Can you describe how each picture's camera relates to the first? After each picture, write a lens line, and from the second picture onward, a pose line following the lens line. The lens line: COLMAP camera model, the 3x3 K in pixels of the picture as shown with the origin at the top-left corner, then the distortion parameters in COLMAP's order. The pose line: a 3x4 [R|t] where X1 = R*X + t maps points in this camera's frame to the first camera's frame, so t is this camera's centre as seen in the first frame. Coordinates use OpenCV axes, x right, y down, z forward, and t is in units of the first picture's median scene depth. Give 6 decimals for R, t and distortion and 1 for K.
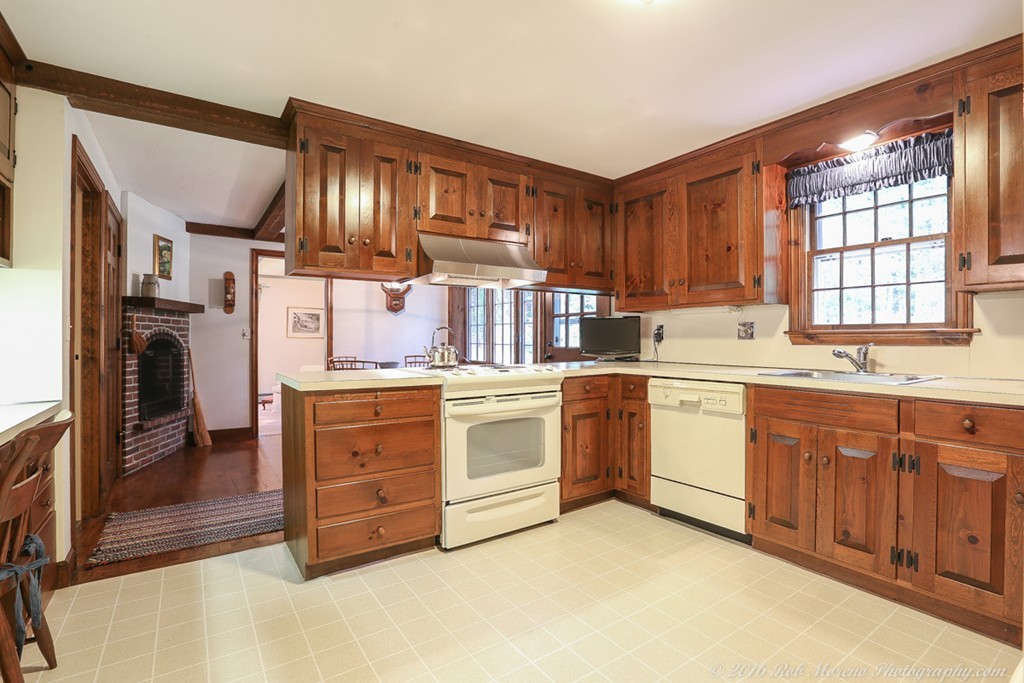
lens RADIAL K [[480.6, 0, 512.0], [0, 480.6, 341.5], [0, 0, 1]] dist [-0.027077, 0.001154]
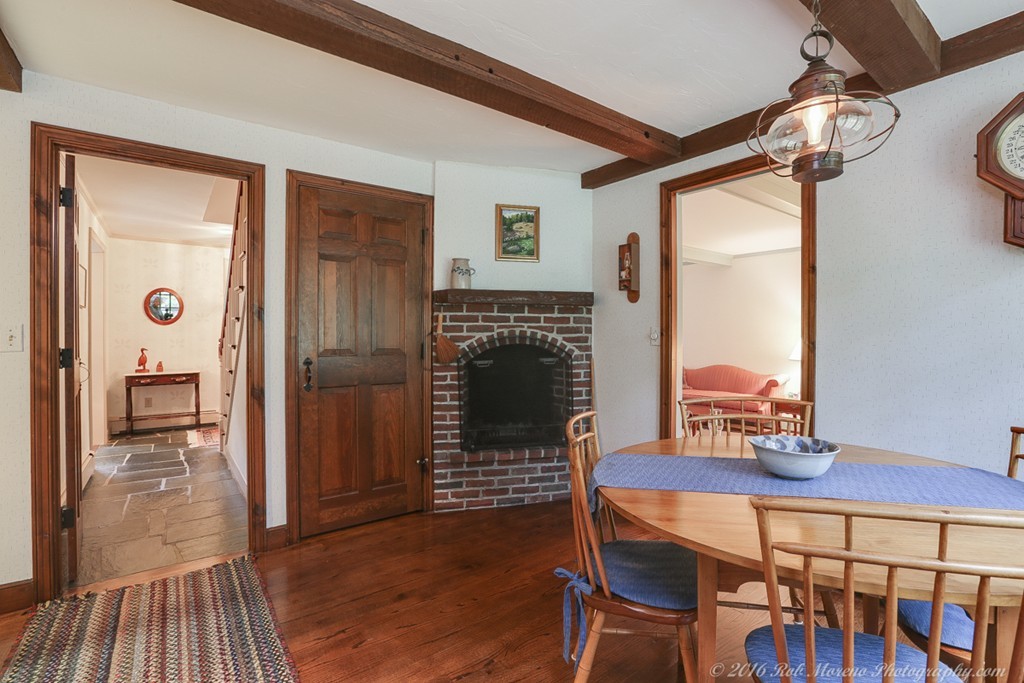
lens RADIAL K [[480.6, 0, 512.0], [0, 480.6, 341.5], [0, 0, 1]] dist [-0.027077, 0.001154]
pose [[0.055654, 0.011832, -0.998380, 0.002734], [-0.007238, 0.999908, 0.011446, -0.020978], [0.998424, 0.006590, 0.055735, 1.088390]]
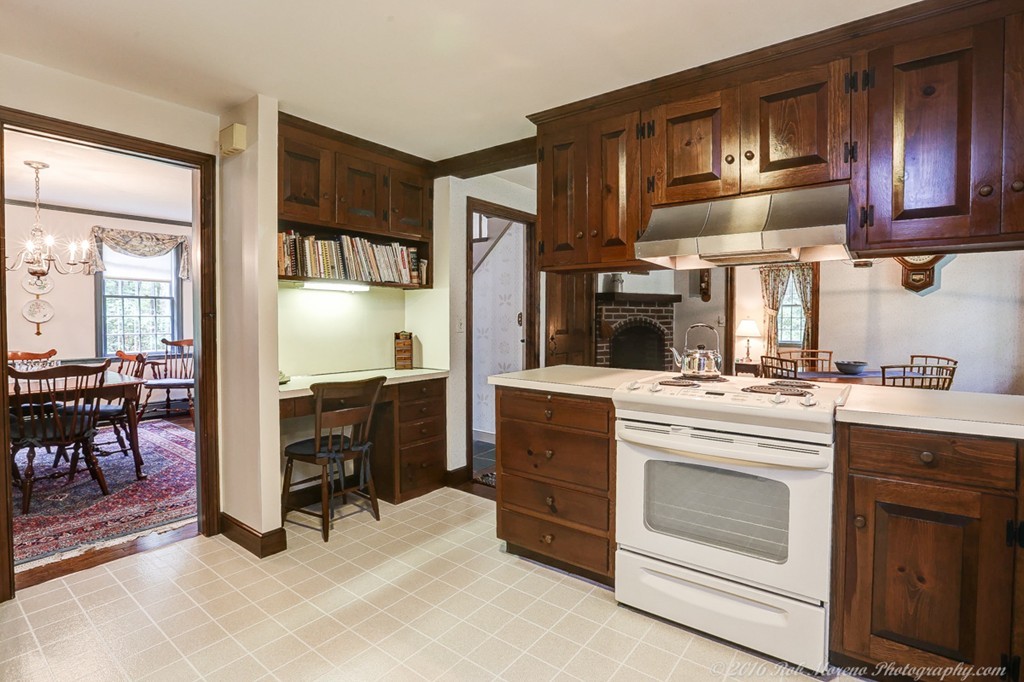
lens RADIAL K [[496.0, 0, 517.5], [0, 496.0, 328.8], [0, 0, 1]] dist [-0.028828, 0.000496]
pose [[0.323802, 0.024992, -0.945795, 0.374517], [-0.008821, 0.999687, 0.023396, -0.028690], [0.946084, 0.000767, 0.323922, 0.364640]]
